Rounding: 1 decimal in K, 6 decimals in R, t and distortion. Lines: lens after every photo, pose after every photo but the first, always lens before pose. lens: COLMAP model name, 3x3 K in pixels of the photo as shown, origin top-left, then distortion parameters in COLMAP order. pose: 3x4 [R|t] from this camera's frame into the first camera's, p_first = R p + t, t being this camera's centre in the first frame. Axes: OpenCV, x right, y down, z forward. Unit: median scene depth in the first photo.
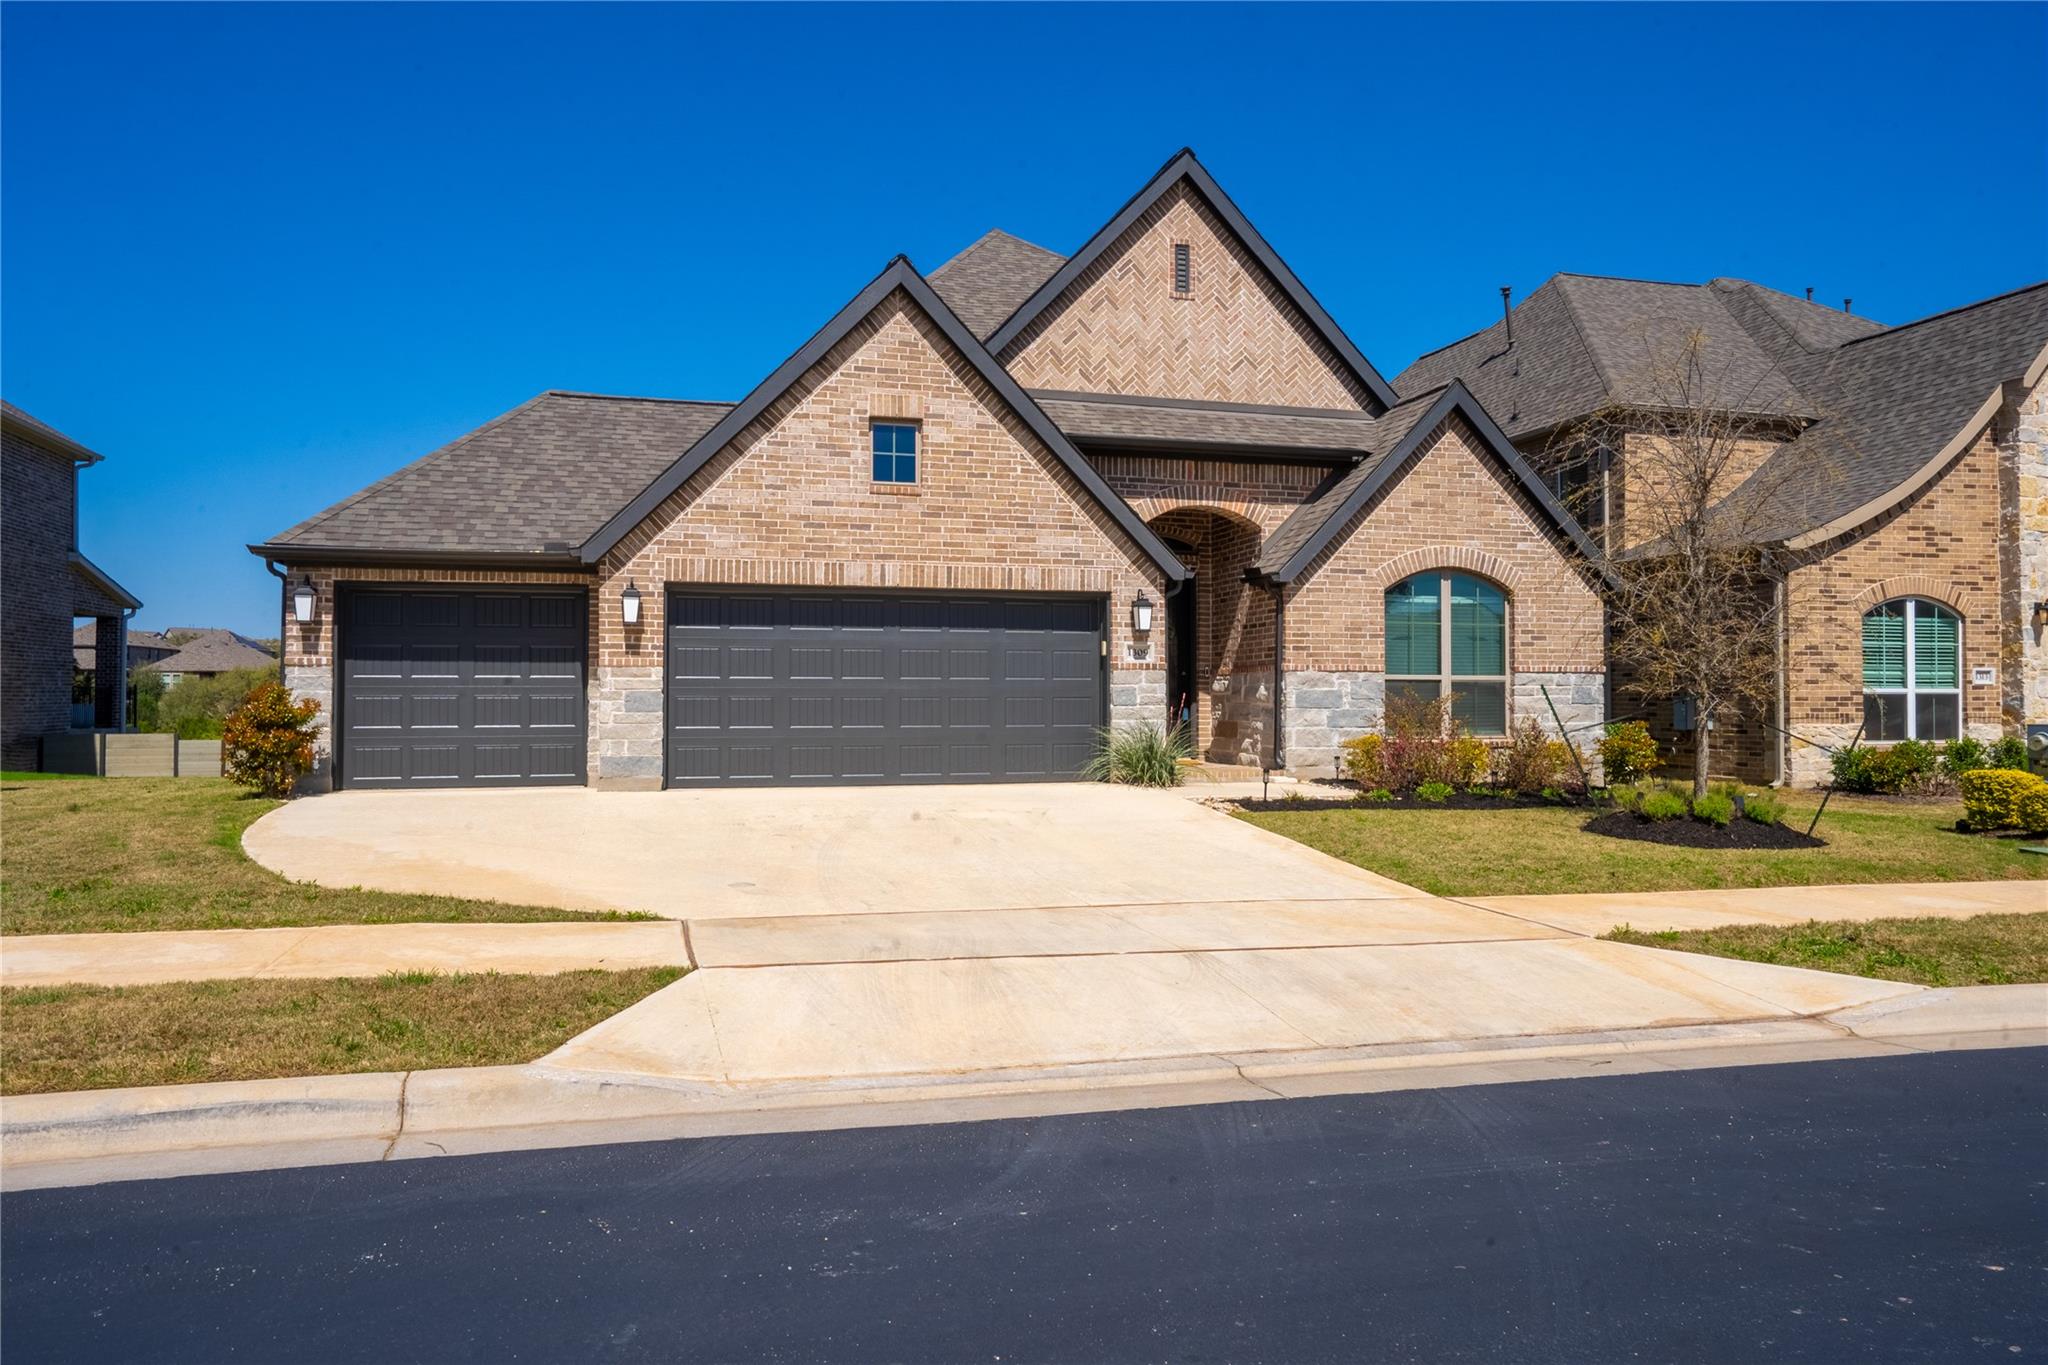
lens RADIAL K [[1369.8, 0, 1024.0], [0, 1369.8, 682.5], [0, 0, 1]] dist [-0.000971, 0.002873]
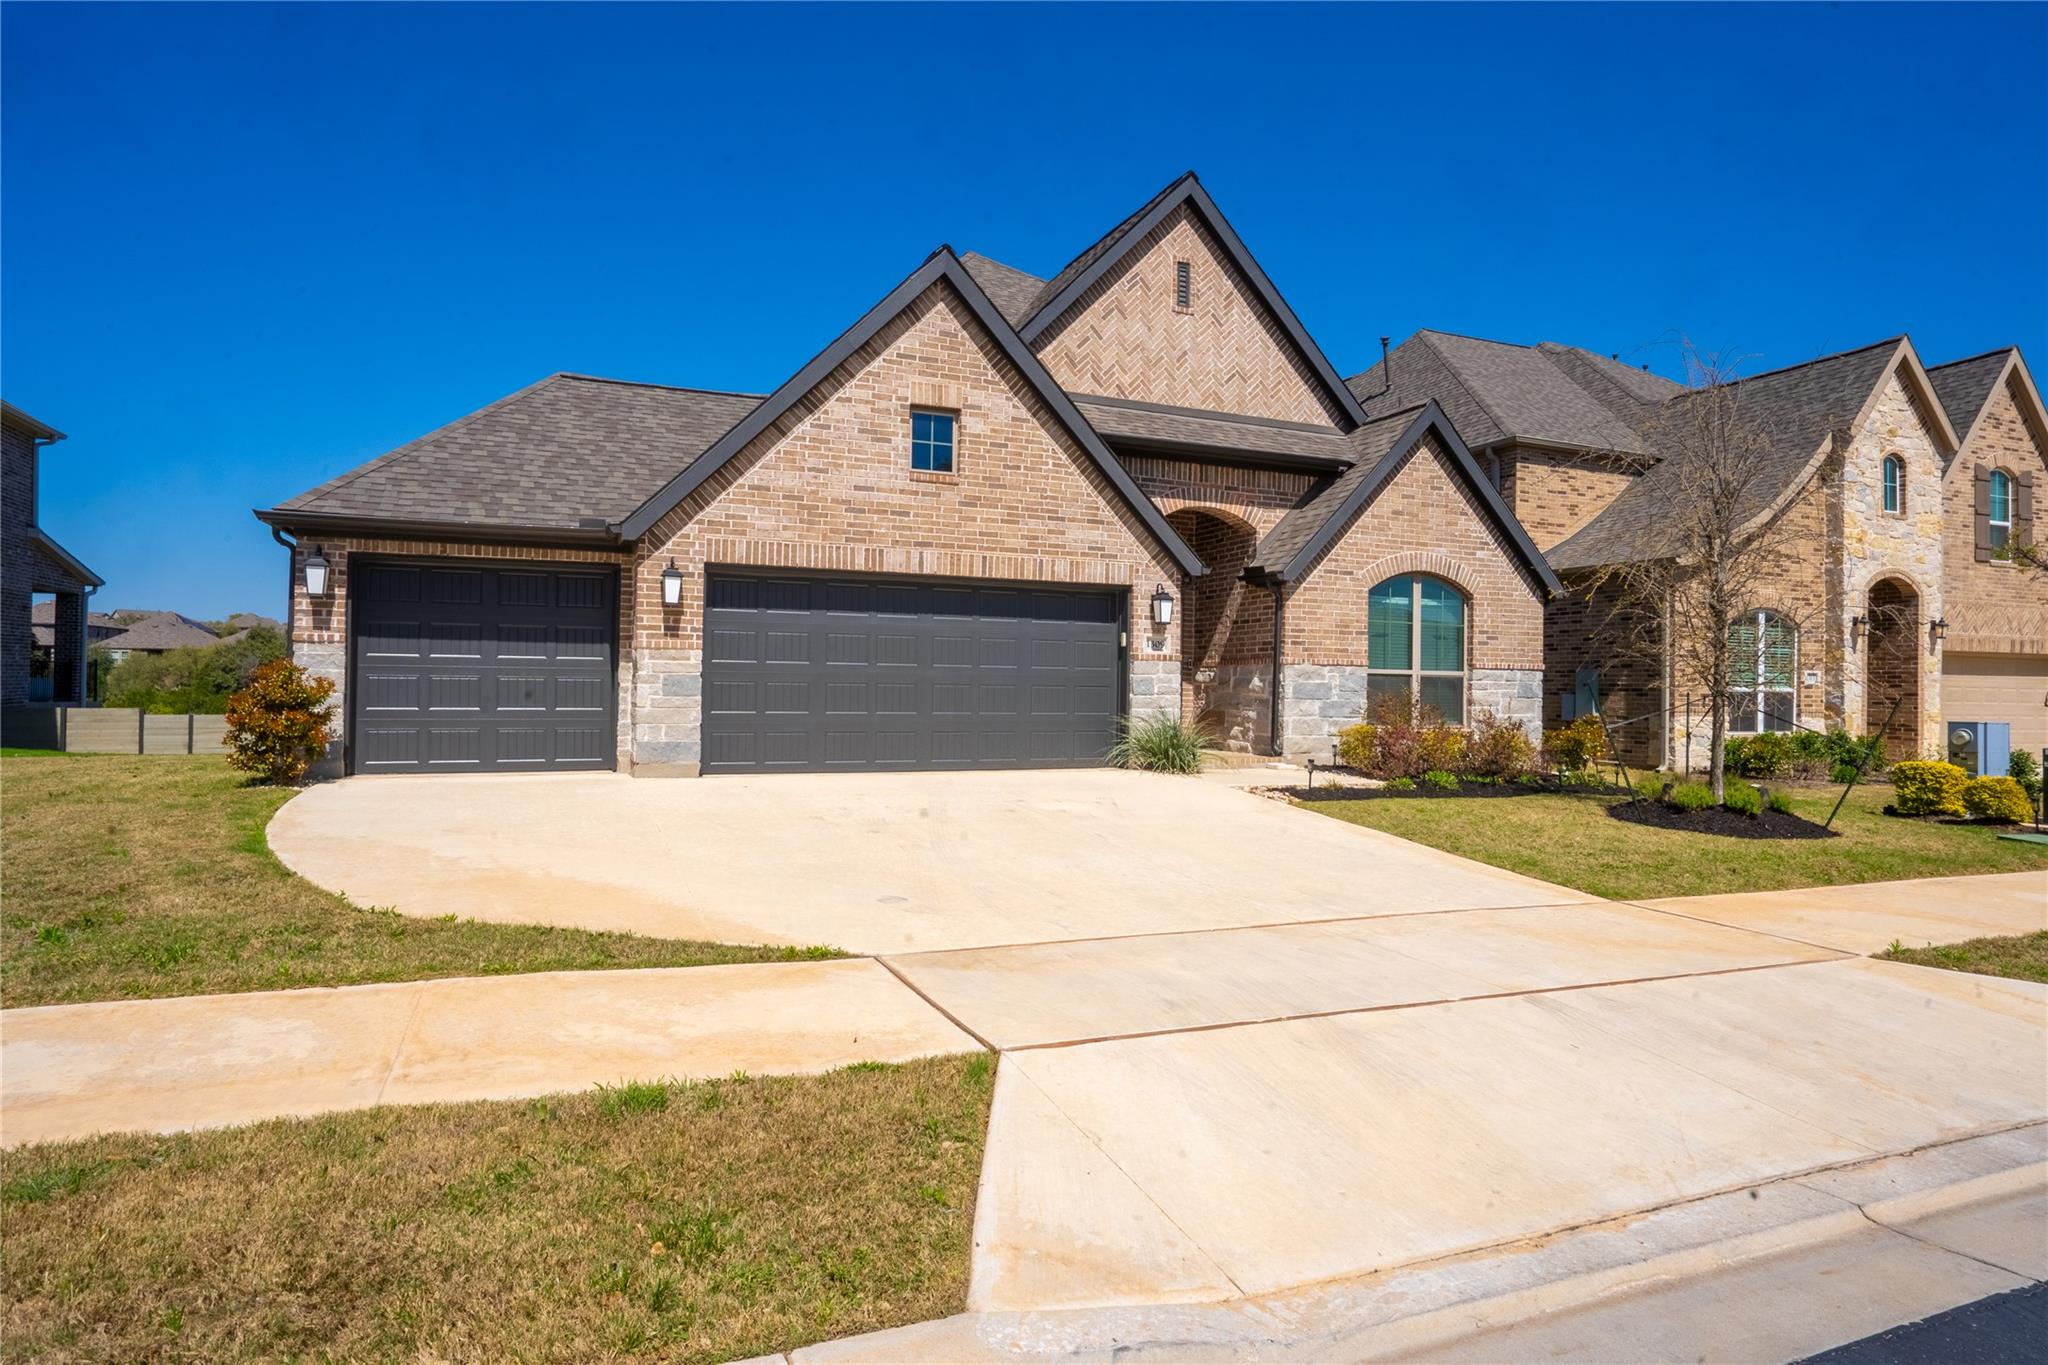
lens RADIAL K [[1125.3, 0, 1024.0], [0, 1125.3, 682.5], [0, 0, 1]] dist [-0.029964, 0.016639]
pose [[0.991729, 0.013598, 0.127626, -0.129941], [-0.014925, 0.999844, 0.009441, 0.000731], [-0.127477, -0.011268, 0.991777, 0.168049]]
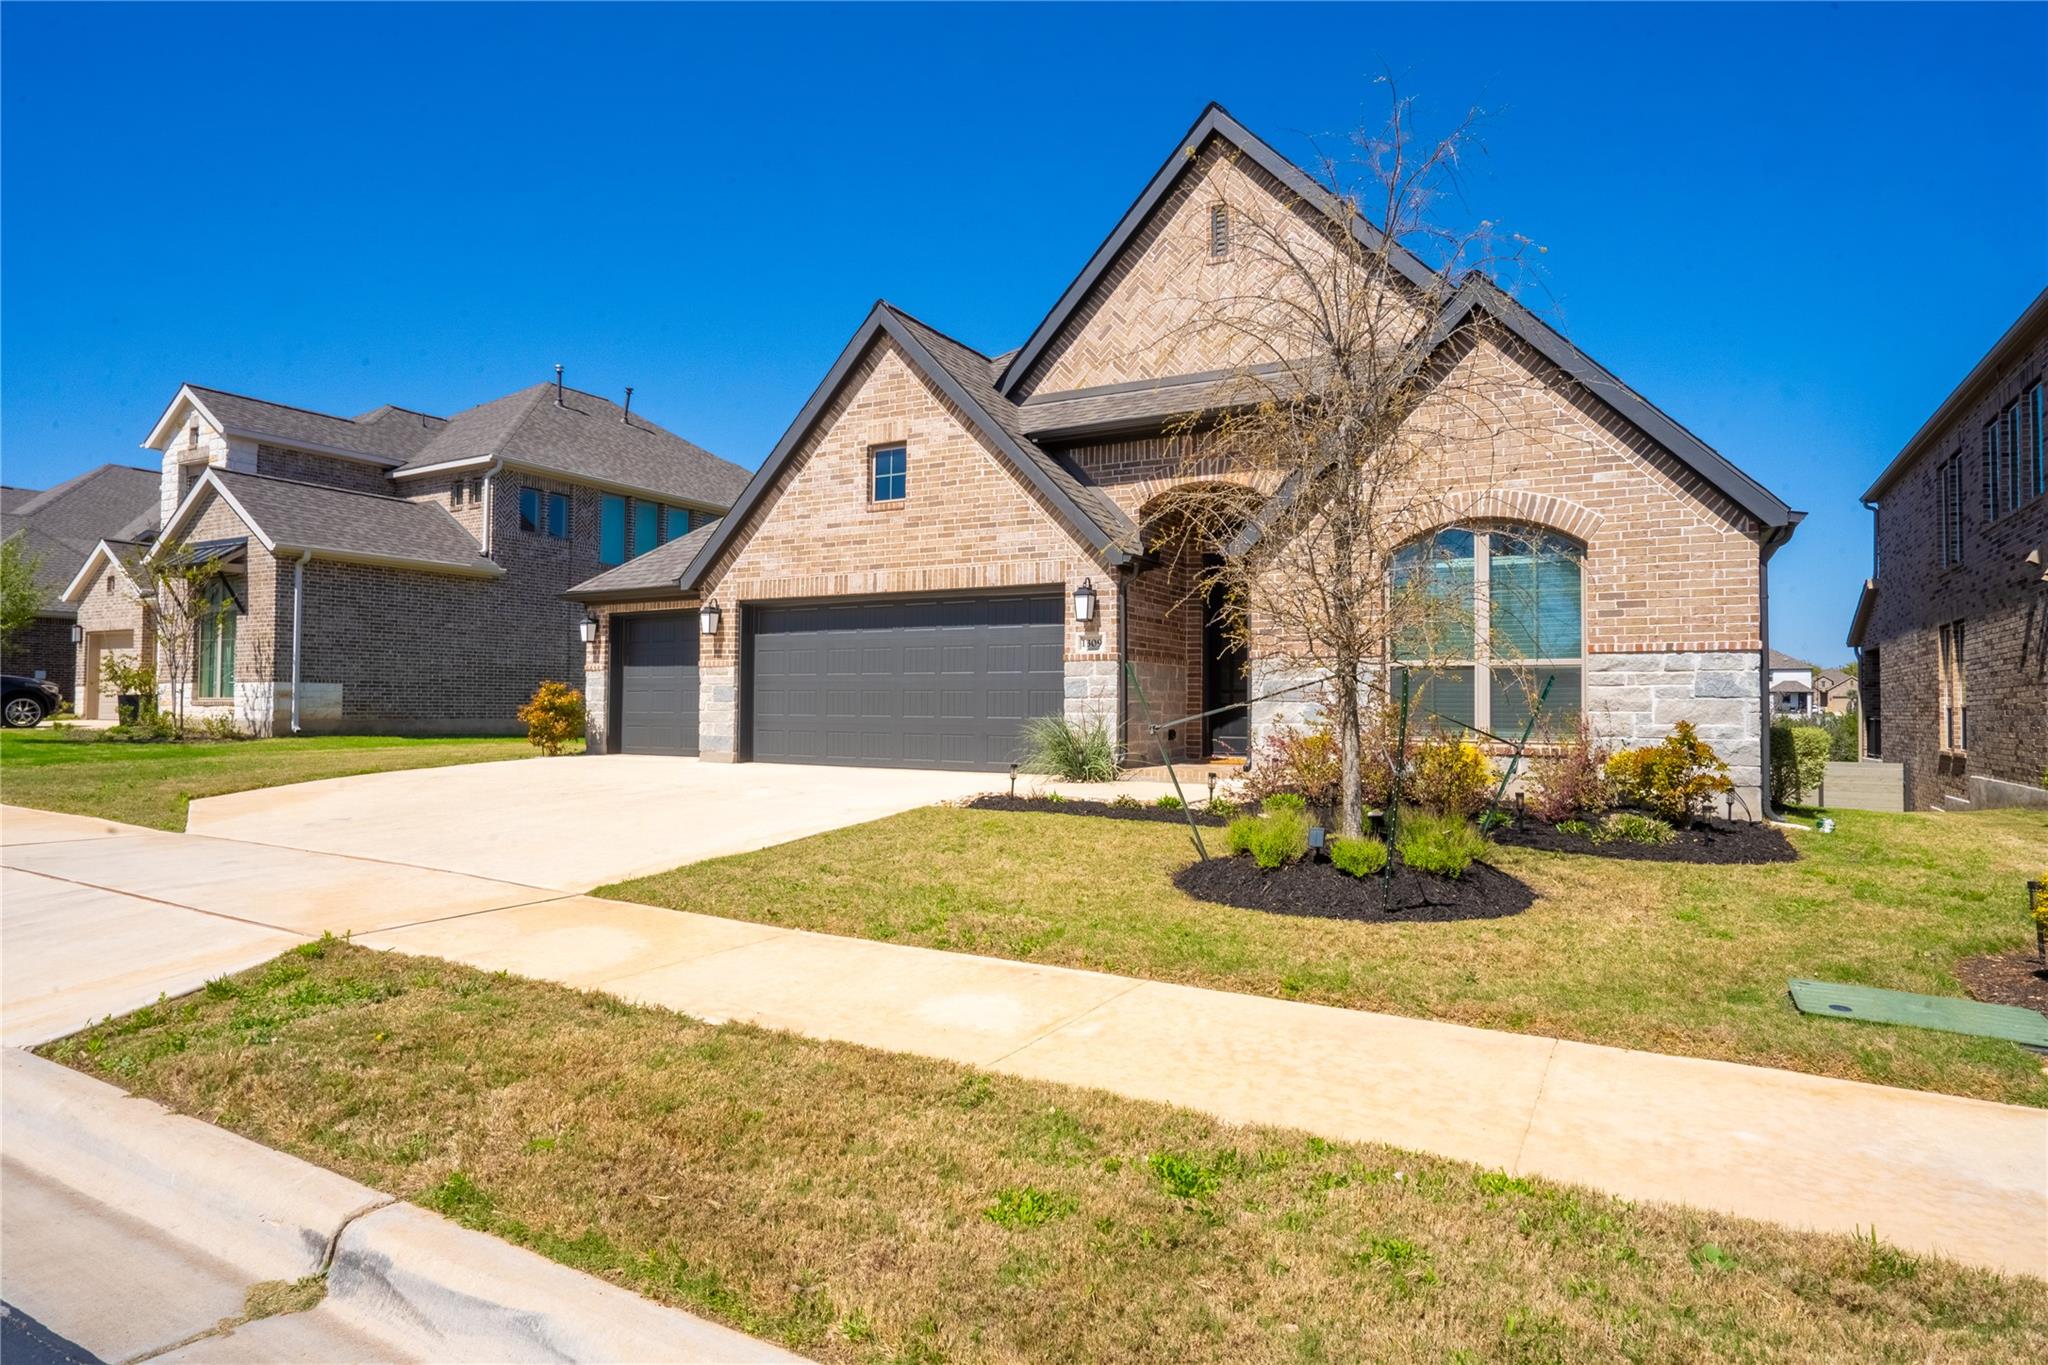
lens RADIAL K [[1125.3, 0, 1024.0], [0, 1125.3, 682.5], [0, 0, 1]] dist [-0.029964, 0.016639]
pose [[0.707619, -0.010379, -0.706518, 0.632009], [0.003038, 0.999928, -0.011647, 0.015466], [0.706588, 0.006095, 0.707599, 0.419100]]
